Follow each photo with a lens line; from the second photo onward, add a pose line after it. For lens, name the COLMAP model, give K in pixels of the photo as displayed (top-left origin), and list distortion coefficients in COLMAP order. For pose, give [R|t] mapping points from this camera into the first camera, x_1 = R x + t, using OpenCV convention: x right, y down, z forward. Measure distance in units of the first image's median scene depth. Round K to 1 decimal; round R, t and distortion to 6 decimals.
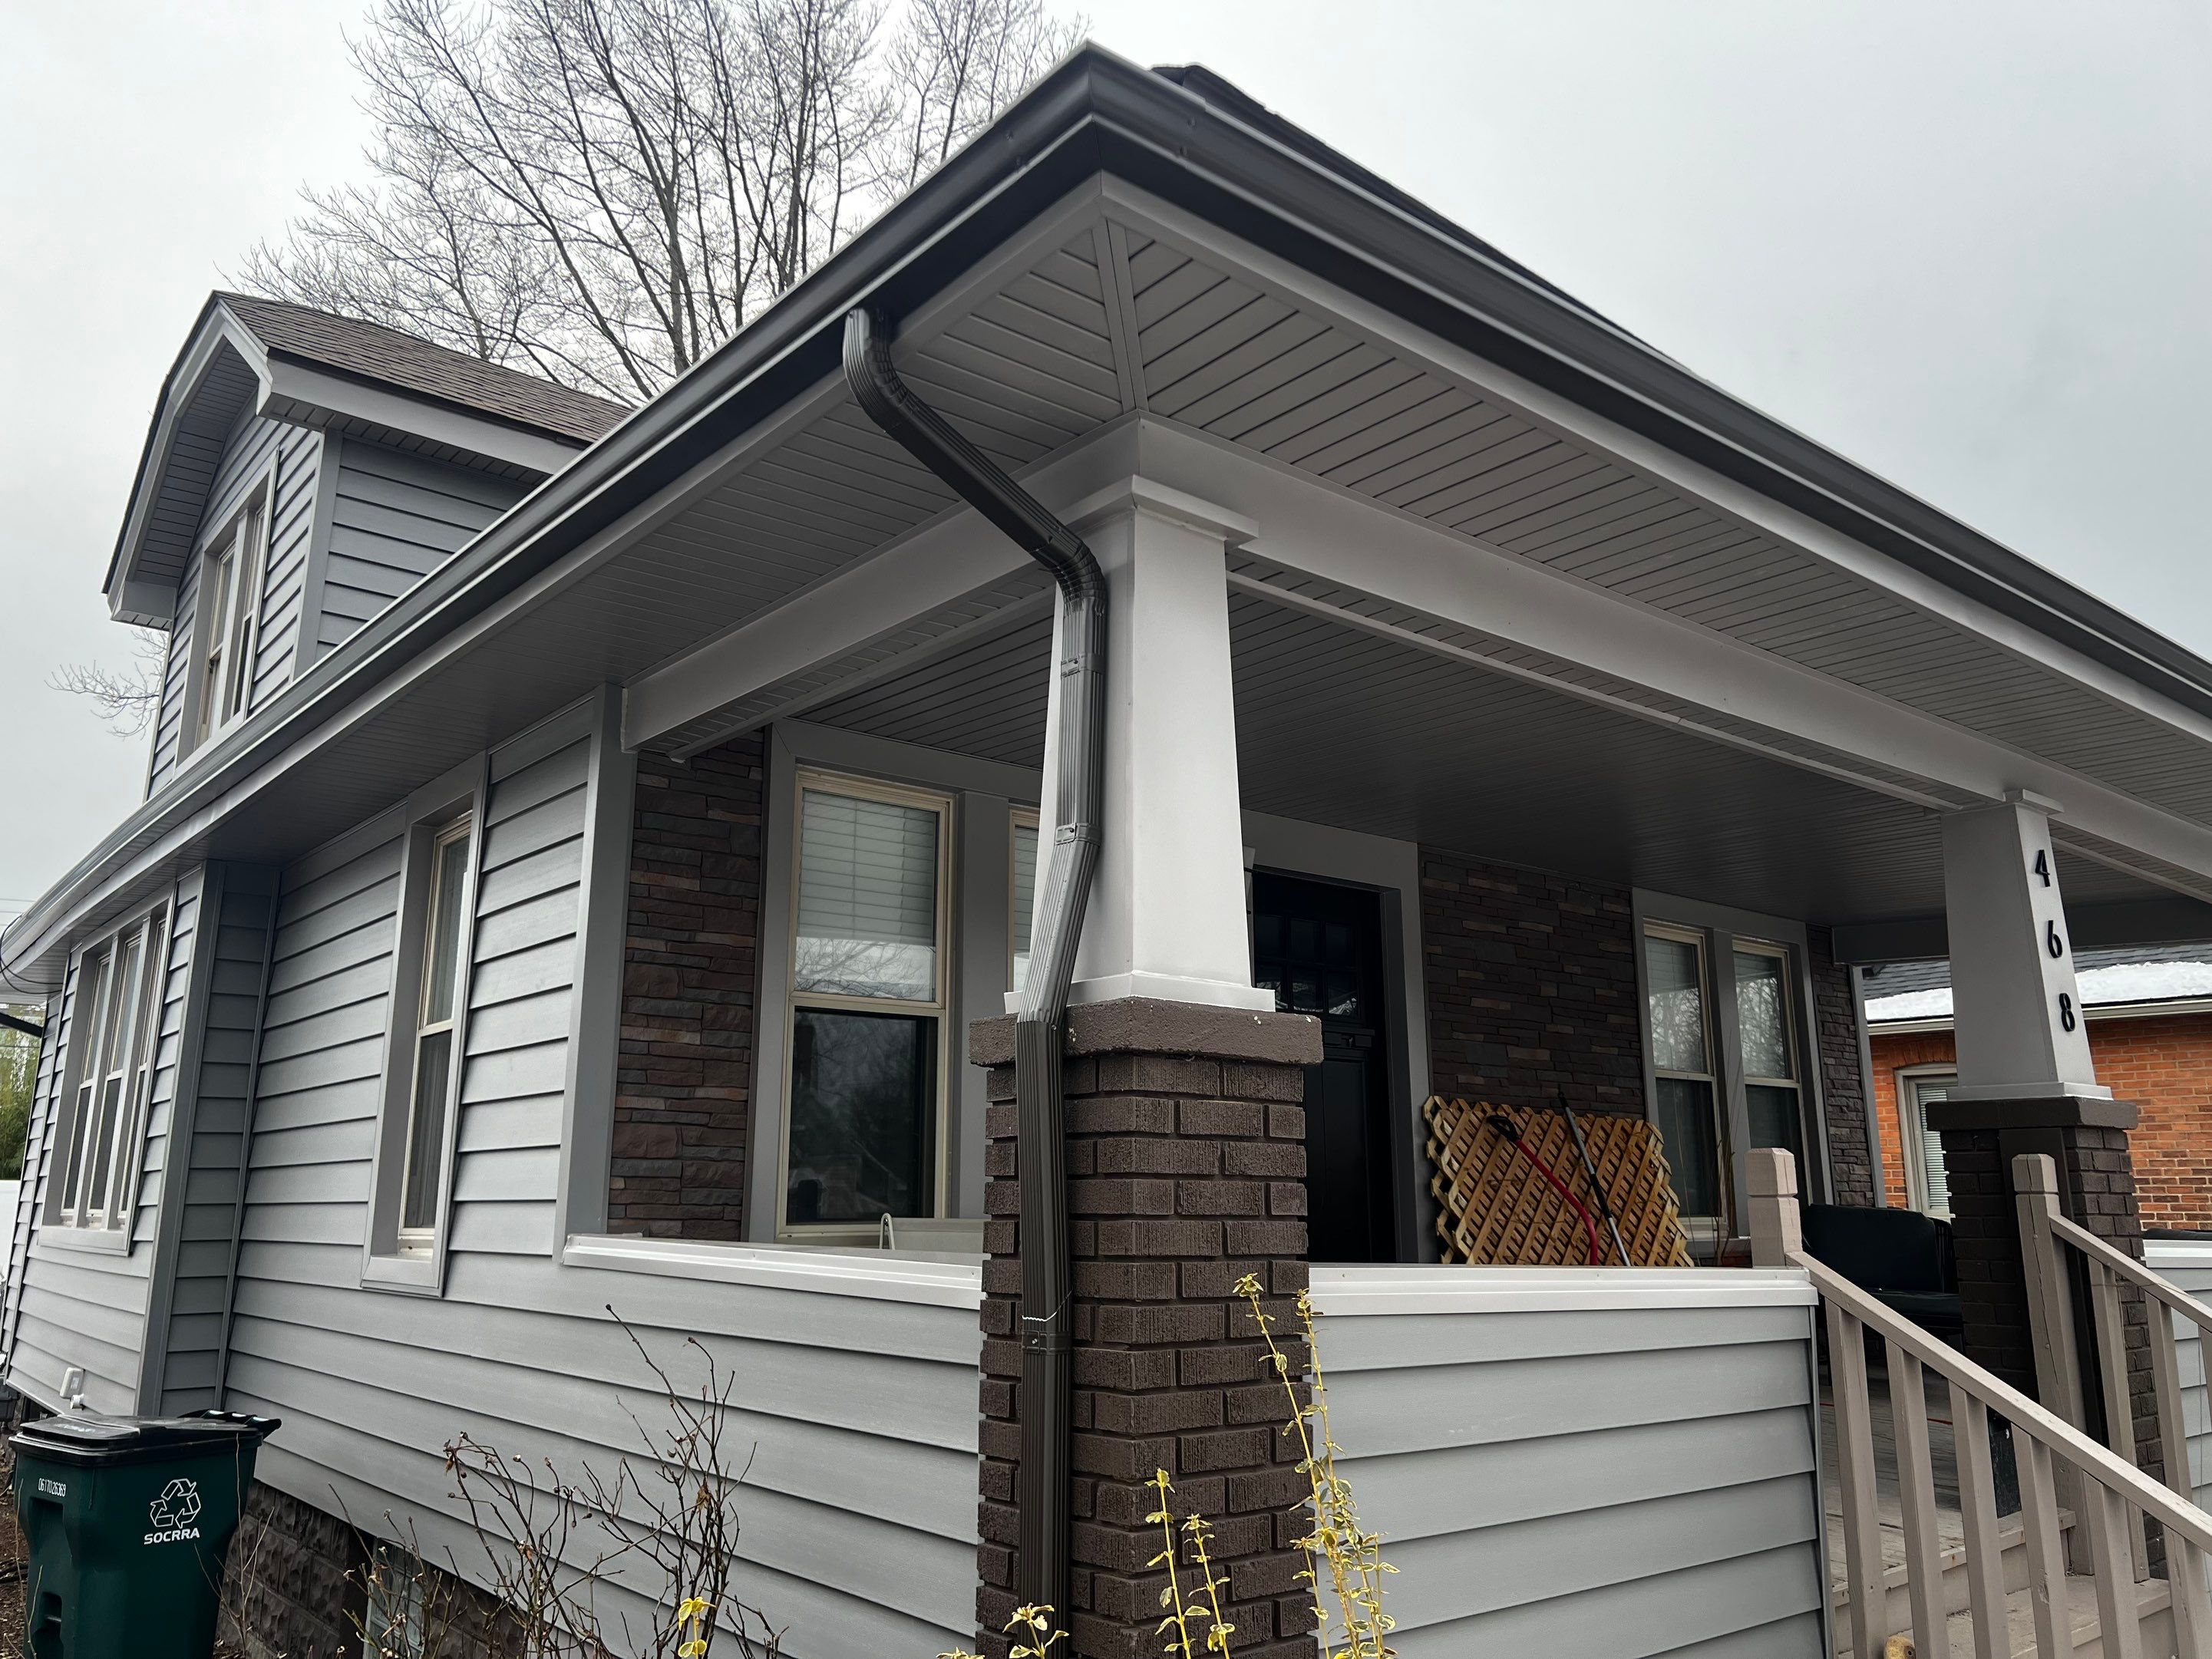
lens RADIAL K [[1659.2, 0, 1105.9], [0, 1659.2, 823.7], [0, 0, 1]] dist [0.054019, -0.065991]
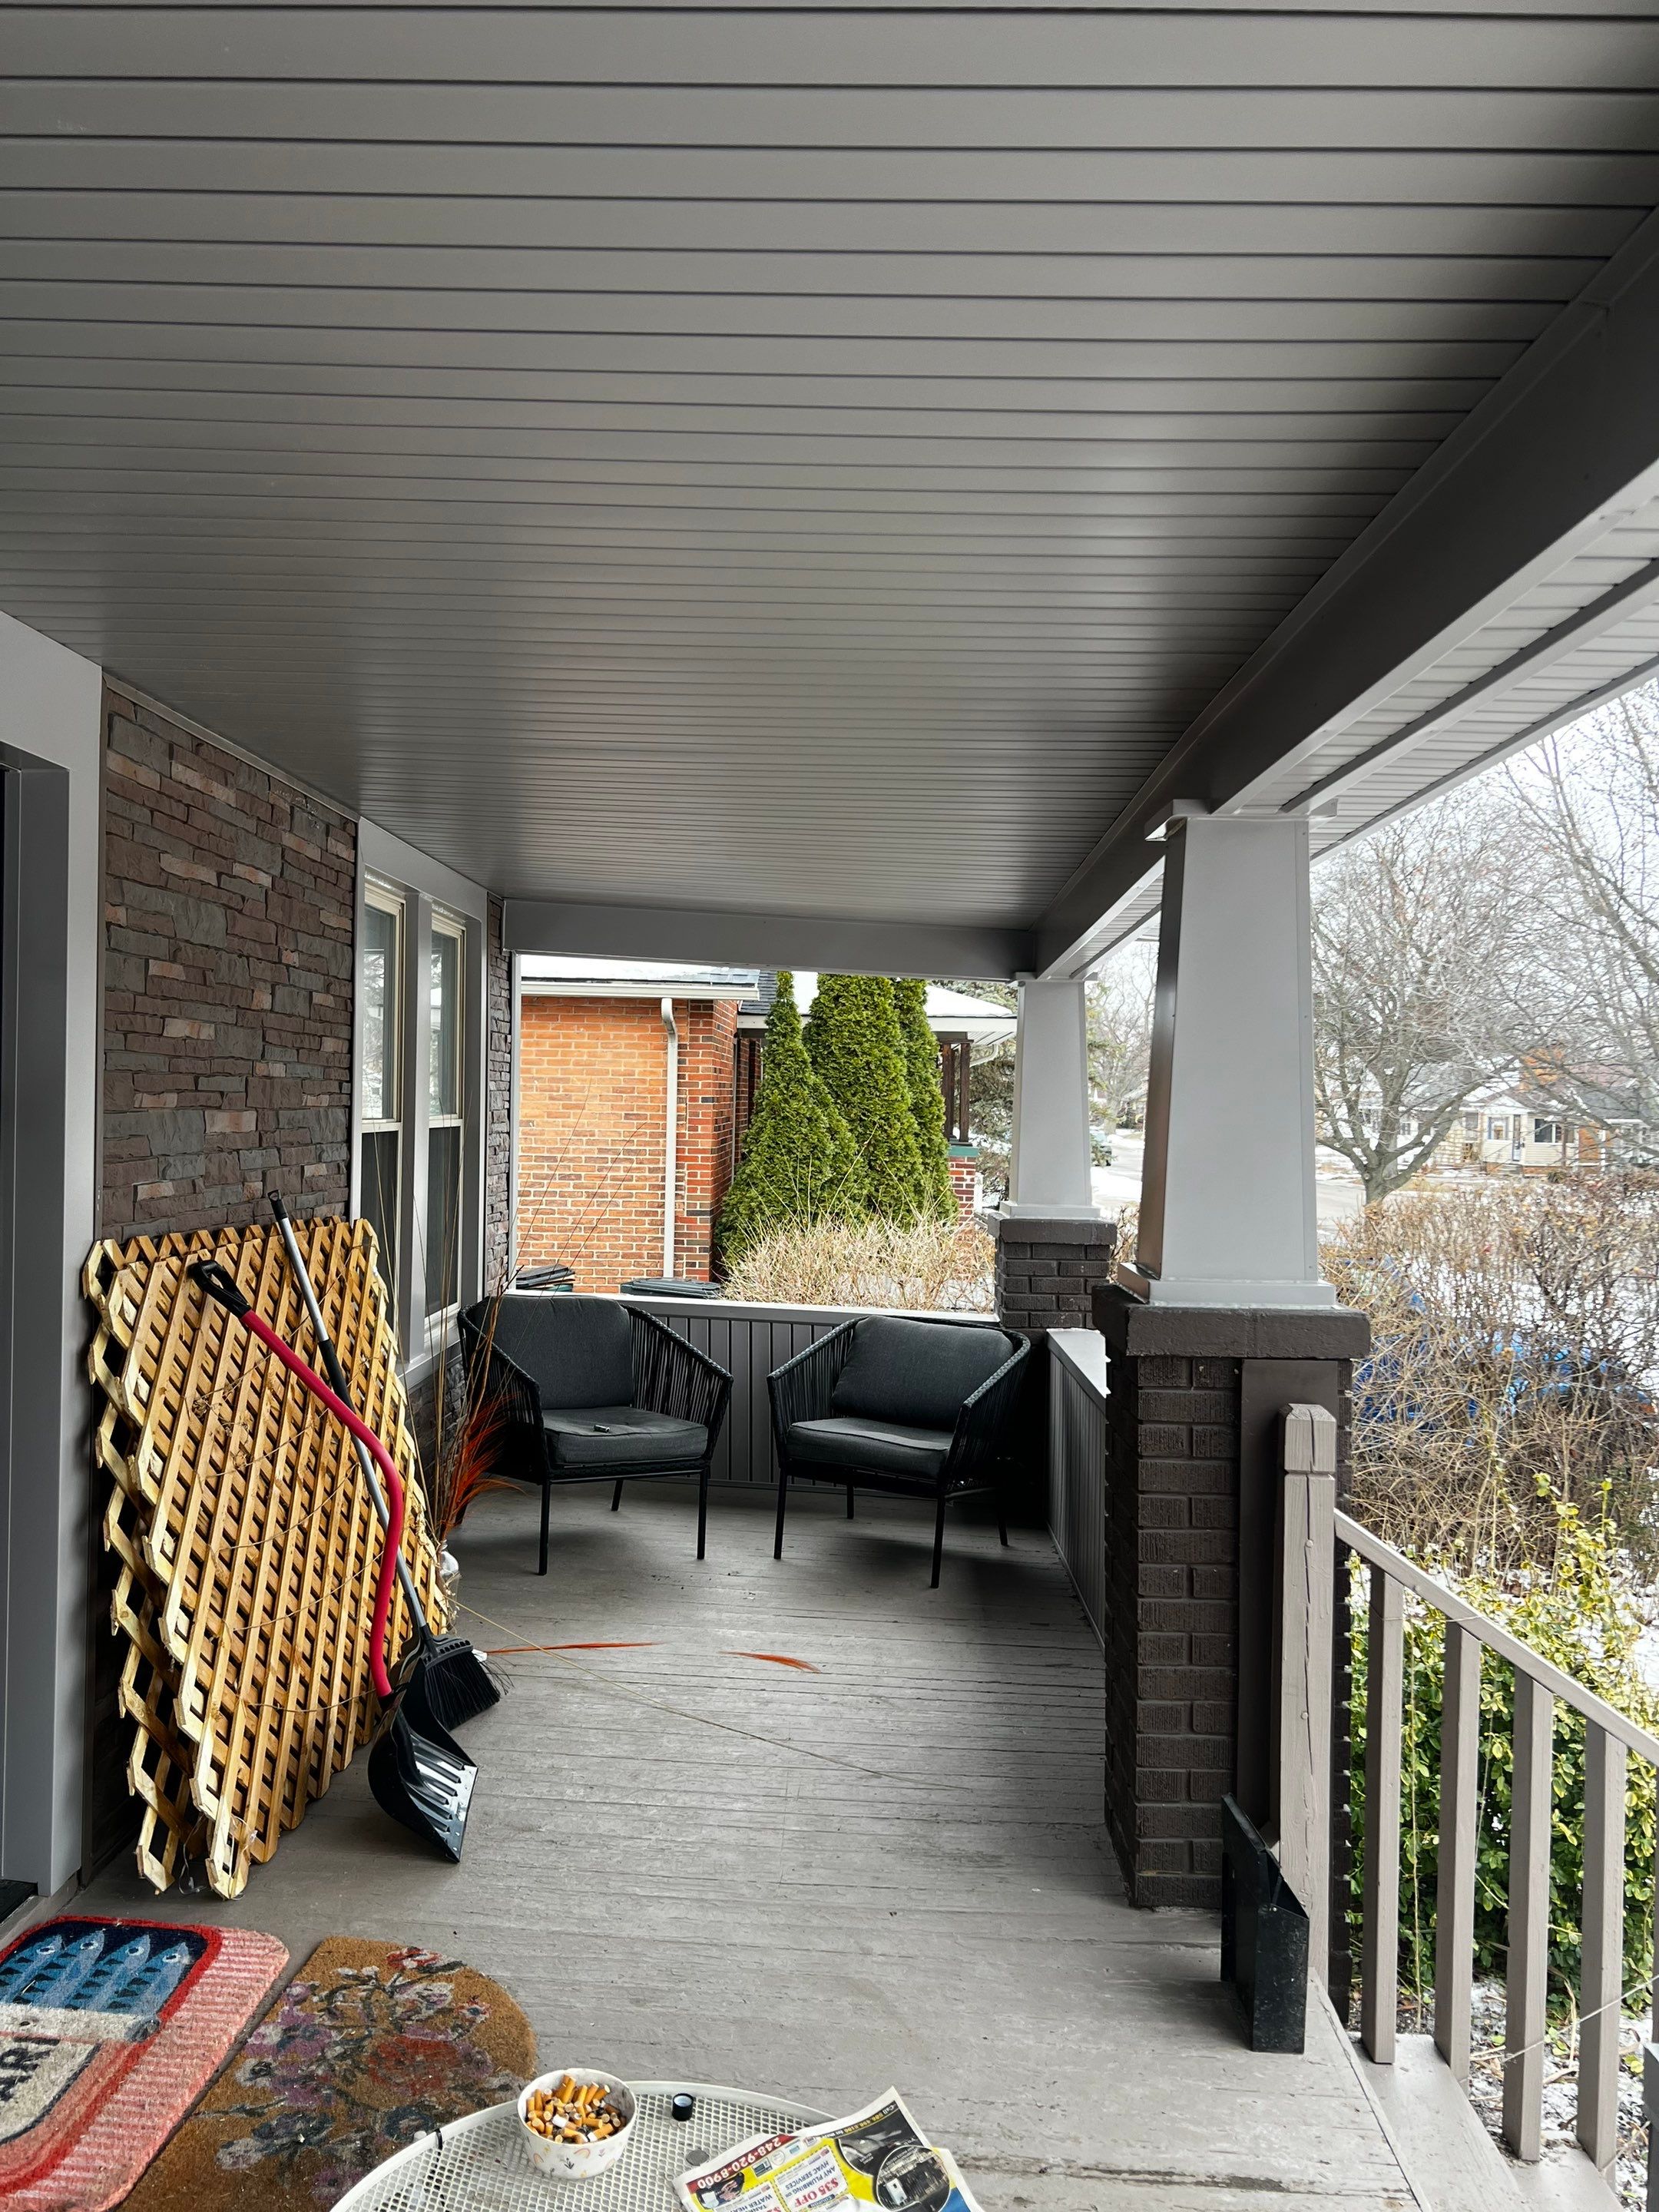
lens RADIAL K [[1647.3, 0, 829.5], [0, 1647.3, 1106.0], [0, 0, 1]] dist [0.068396, -0.078219]
pose [[0.655314, 0.011428, 0.755270, -0.019580], [-0.184288, 0.972089, 0.145190, 0.032203], [-0.732531, -0.234332, 0.639130, 0.716450]]
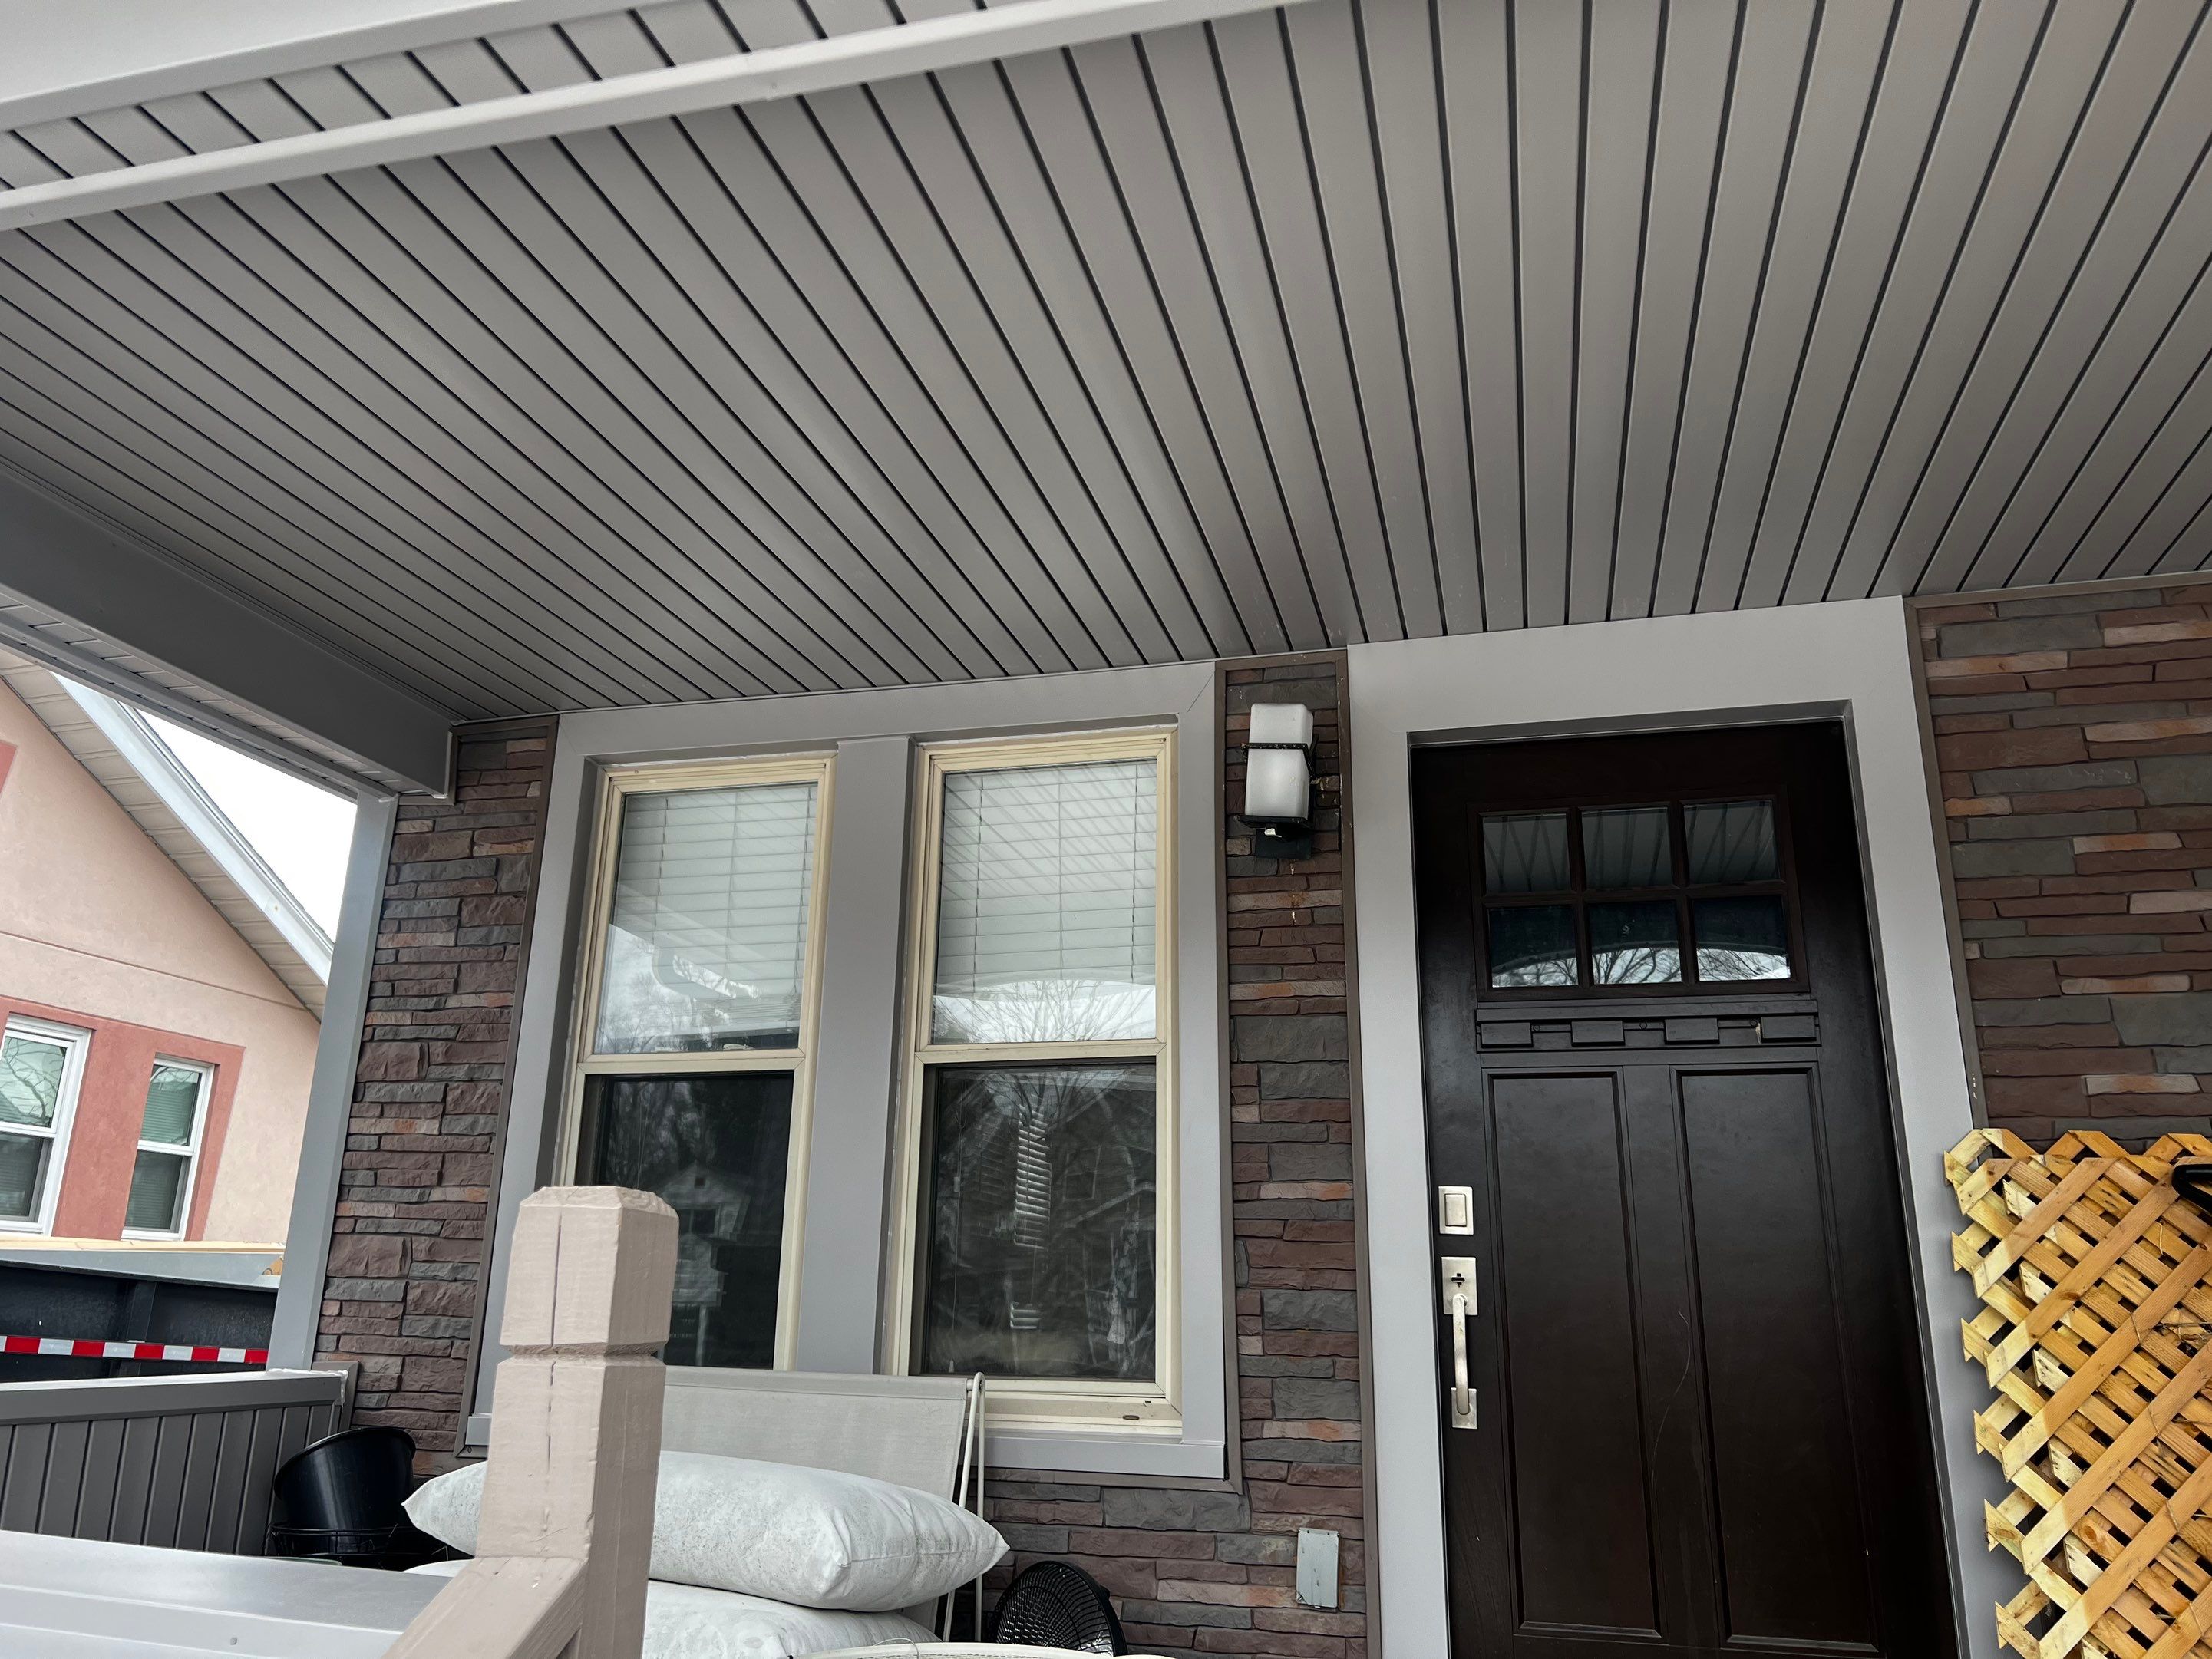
lens RADIAL K [[1679.7, 0, 1082.1], [0, 1679.7, 815.0], [0, 0, 1]] dist [0.025282, -0.003383]
pose [[0.571973, -0.226121, -0.788490, 0.539355], [0.160798, 0.973512, -0.162538, 0.145604], [0.804358, -0.033821, 0.593182, 0.680624]]
